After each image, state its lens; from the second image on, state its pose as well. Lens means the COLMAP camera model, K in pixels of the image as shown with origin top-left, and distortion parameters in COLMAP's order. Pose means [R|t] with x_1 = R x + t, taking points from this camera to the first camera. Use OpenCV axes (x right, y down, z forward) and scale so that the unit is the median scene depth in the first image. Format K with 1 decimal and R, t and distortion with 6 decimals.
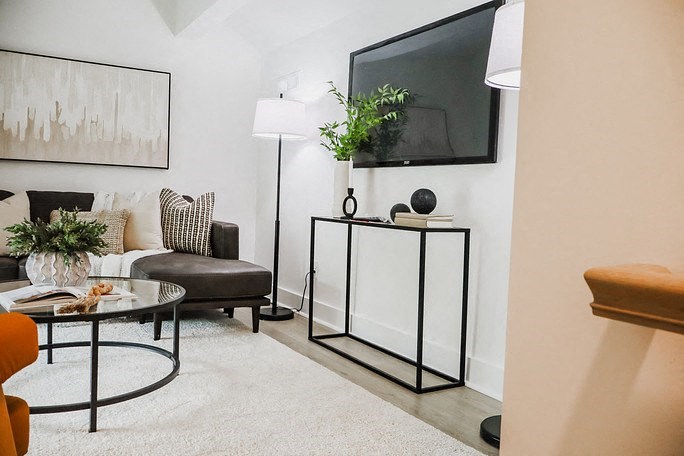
lens RADIAL K [[565.0, 0, 342.0], [0, 565.0, 228.0], [0, 0, 1]] dist [-0.008506, 0.006195]
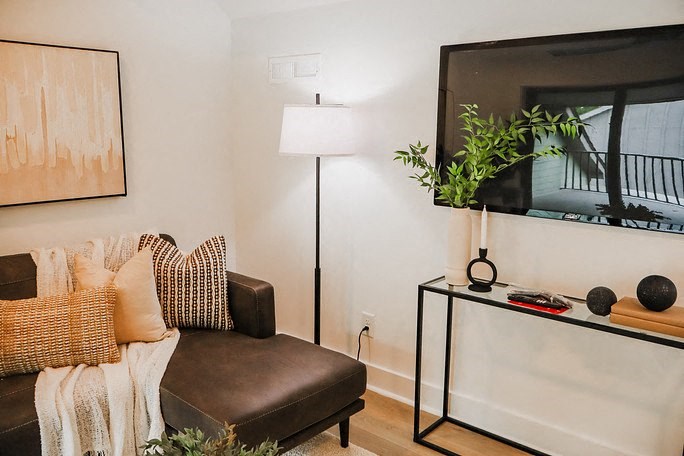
lens RADIAL K [[565.0, 0, 342.0], [0, 565.0, 228.0], [0, 0, 1]] dist [-0.008506, 0.006195]
pose [[0.949475, -0.084982, 0.302117, -0.308756], [0.045889, 0.989888, 0.134226, -0.166603], [-0.310469, -0.113580, 0.943774, 0.305611]]
